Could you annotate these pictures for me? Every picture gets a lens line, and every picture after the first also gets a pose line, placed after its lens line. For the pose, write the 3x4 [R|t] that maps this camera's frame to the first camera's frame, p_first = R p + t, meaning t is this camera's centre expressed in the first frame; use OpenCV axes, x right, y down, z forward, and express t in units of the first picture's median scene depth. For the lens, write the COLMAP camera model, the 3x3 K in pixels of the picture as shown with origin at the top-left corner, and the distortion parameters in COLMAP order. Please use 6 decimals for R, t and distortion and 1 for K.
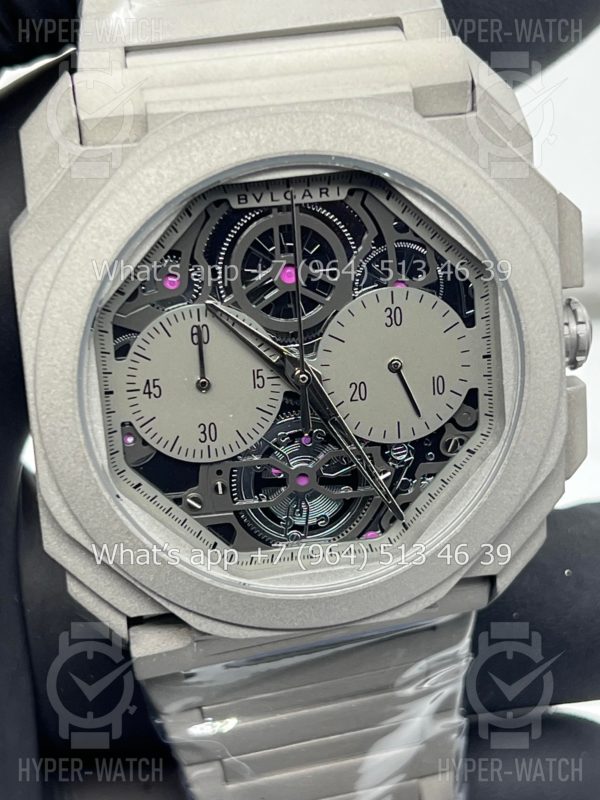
lens RADIAL K [[1818.3, 0, 297.0], [0, 1818.3, 446.0], [0, 0, 1]] dist [0.318403, -0.427039]
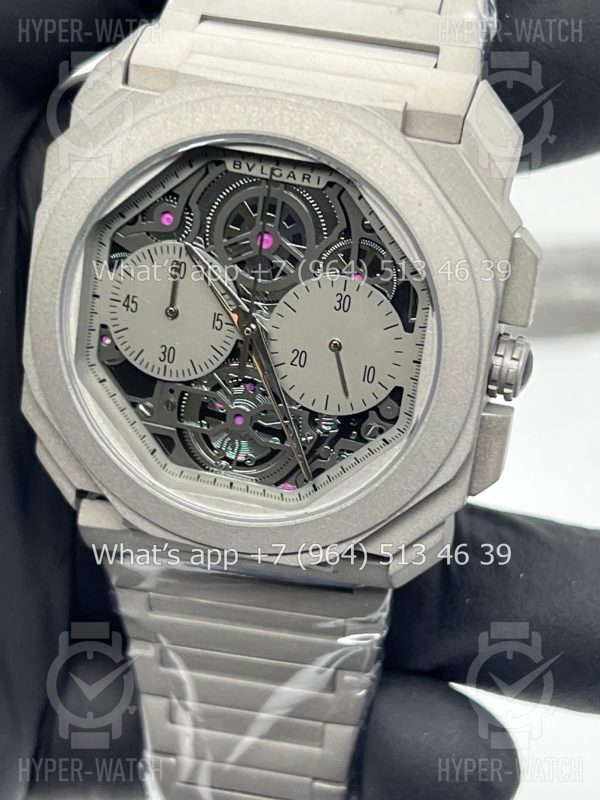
lens RADIAL K [[1818.3, 0, 297.0], [0, 1818.3, 446.0], [0, 0, 1]] dist [0.318403, -0.427039]
pose [[0.902090, 0.300771, -0.309468, 0.400073], [-0.297841, 0.952859, 0.057883, -0.043292], [0.312289, 0.039957, 0.949147, -0.069516]]
